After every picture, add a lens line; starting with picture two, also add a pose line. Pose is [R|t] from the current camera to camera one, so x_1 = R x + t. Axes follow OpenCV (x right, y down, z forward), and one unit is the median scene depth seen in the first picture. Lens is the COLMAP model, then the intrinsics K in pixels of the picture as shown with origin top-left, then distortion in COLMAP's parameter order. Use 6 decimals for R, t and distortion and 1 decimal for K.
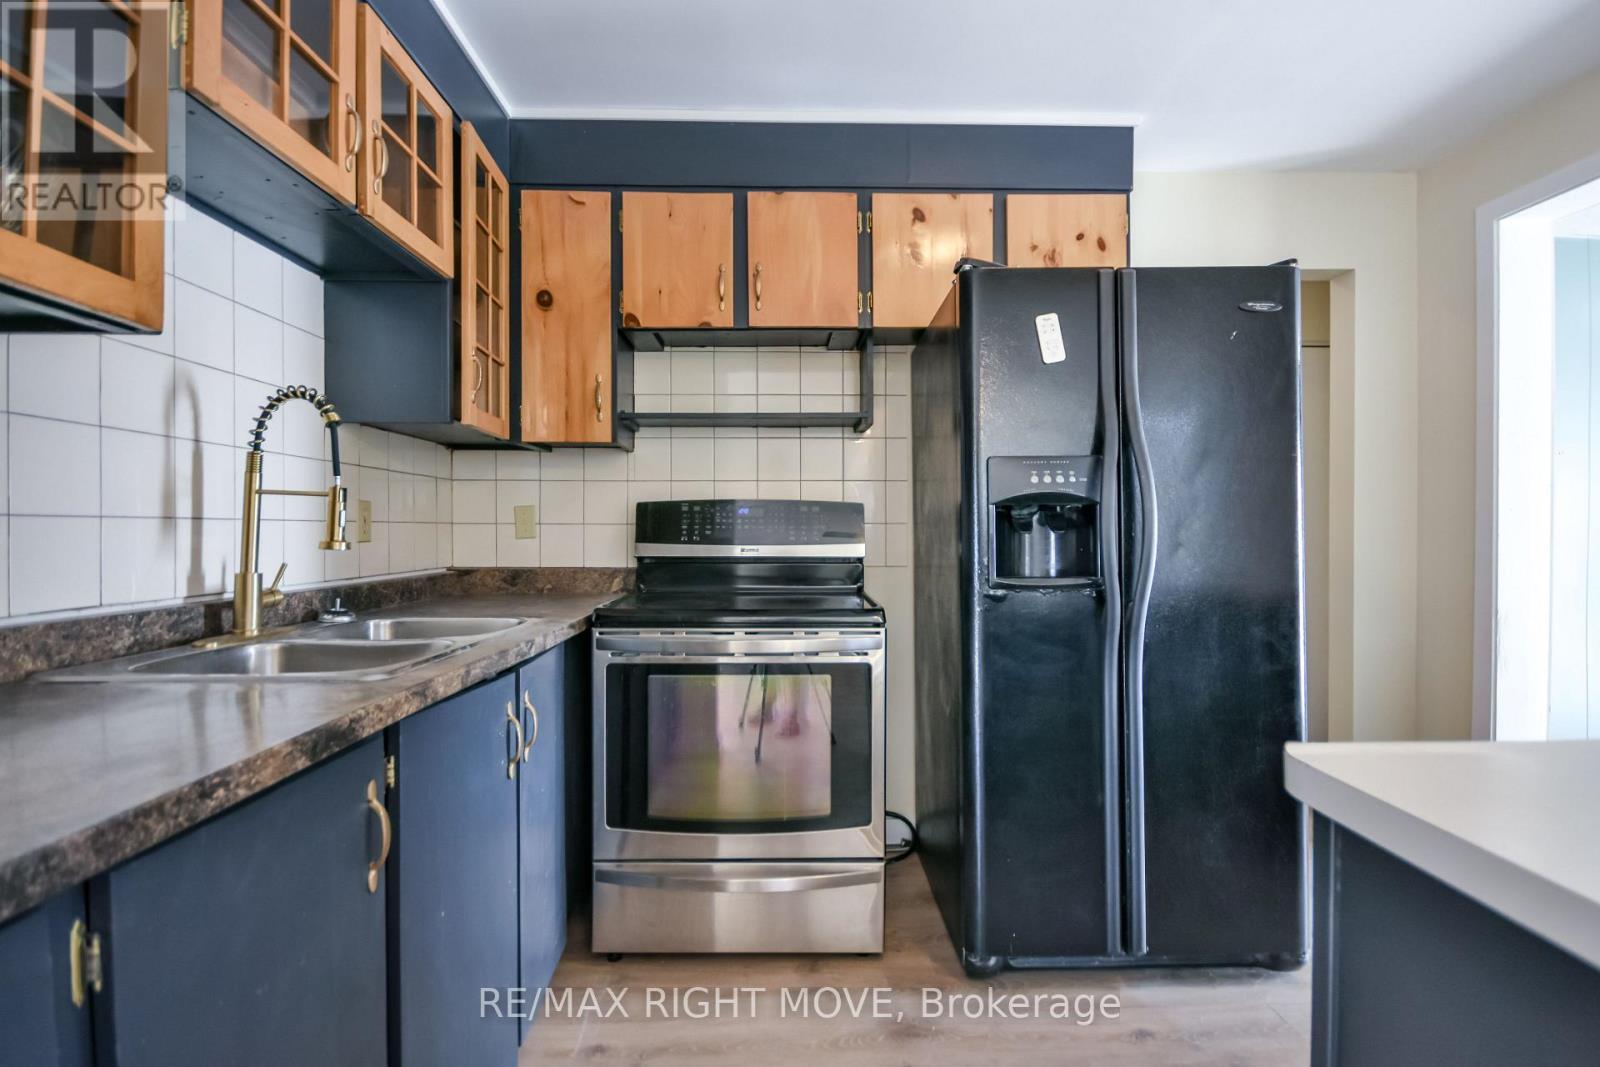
lens RADIAL K [[729.9, 0, 803.6], [0, 729.9, 538.2], [0, 0, 1]] dist [-0.002721, -0.001320]
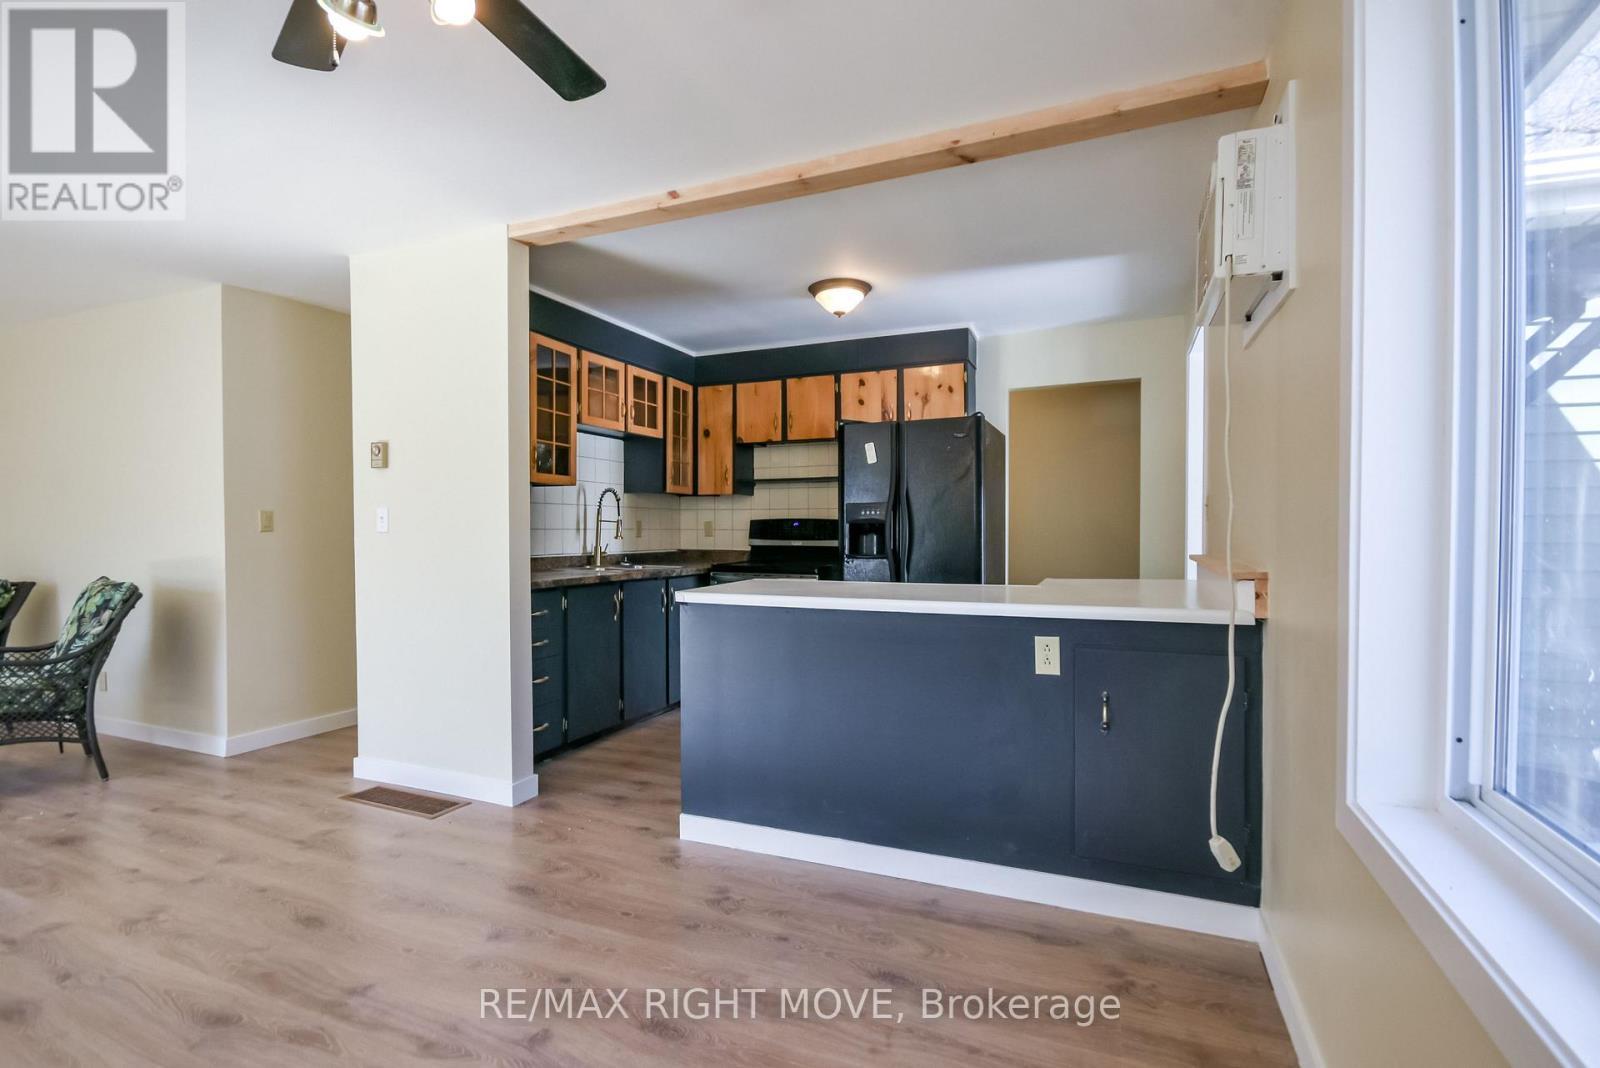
lens RADIAL K [[729.9, 0, 793.6], [0, 729.9, 540.4], [0, 0, 1]] dist [-0.002721, -0.001320]
pose [[0.905366, 0.009398, -0.424528, 1.081920], [-0.008406, 0.999956, 0.004210, 0.000612], [0.424548, -0.000243, 0.905405, -1.206634]]
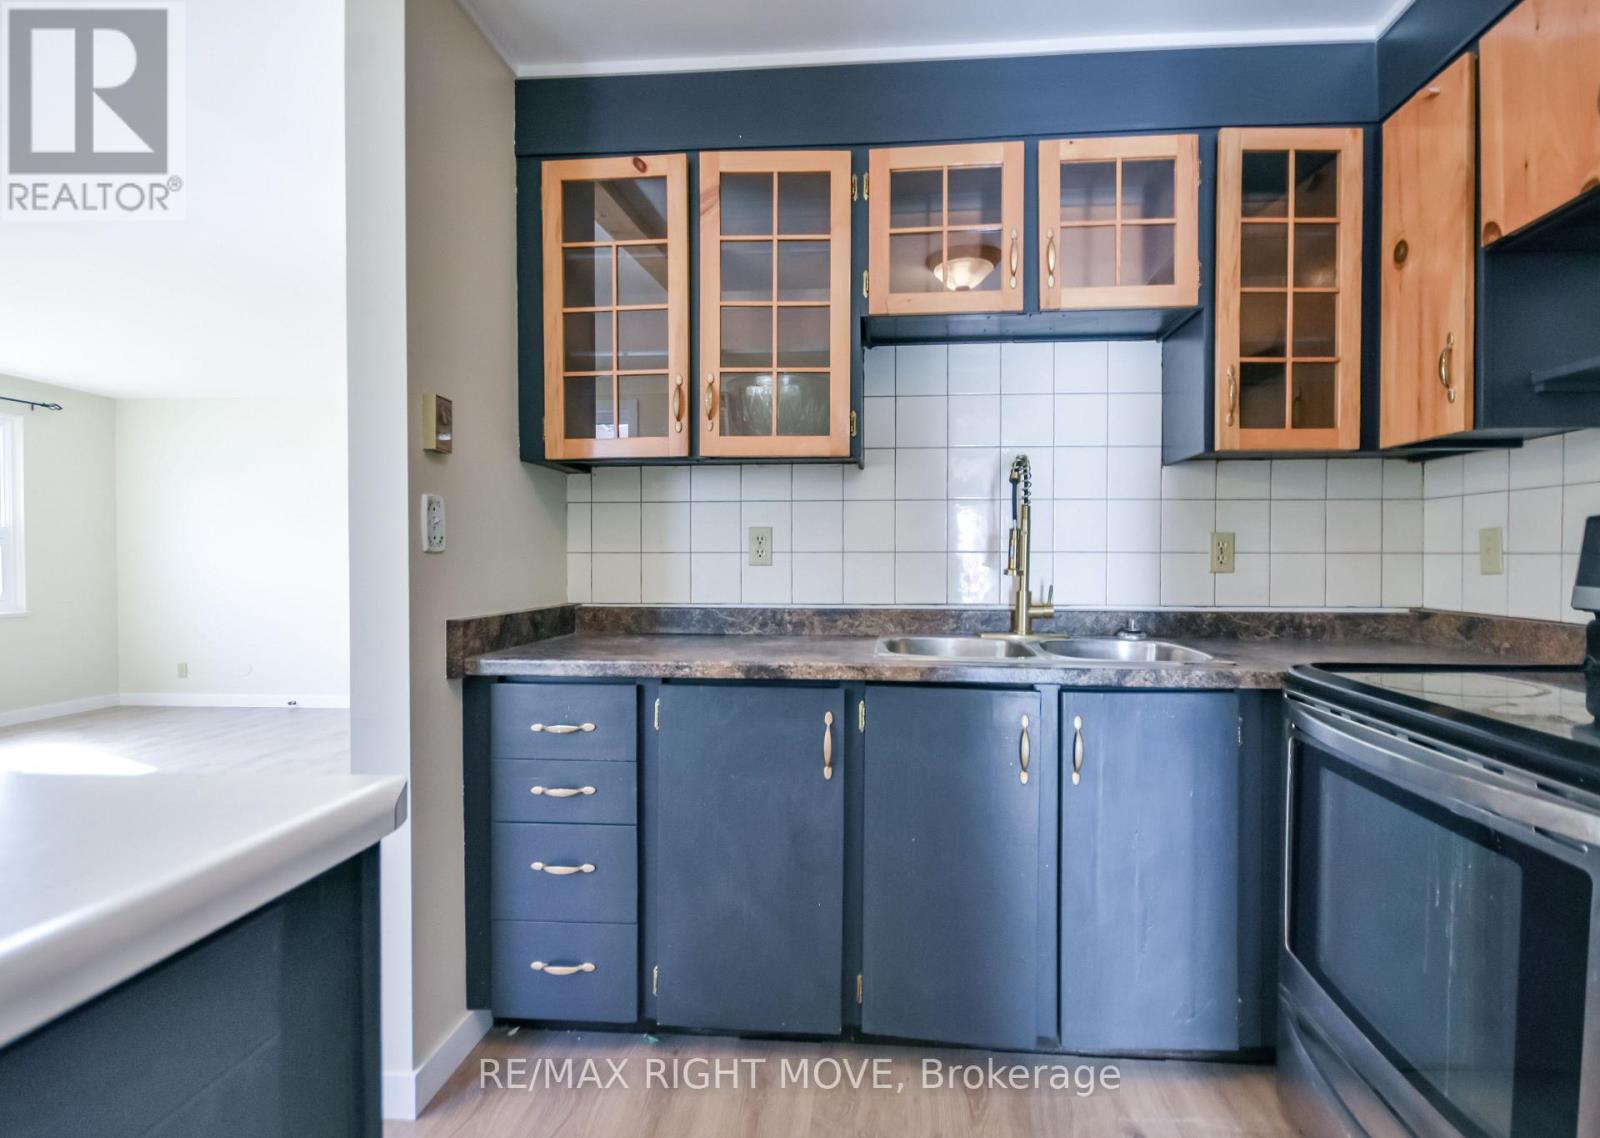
lens RADIAL K [[804.5, 0, 840.3], [0, 804.5, 570.6], [0, 0, 1]] dist [-0.002899, -0.000163]
pose [[-0.109151, 0.019835, -0.993827, 0.646455], [-0.012357, 0.999697, 0.021309, -0.016556], [0.993948, 0.014607, -0.108873, 0.640388]]
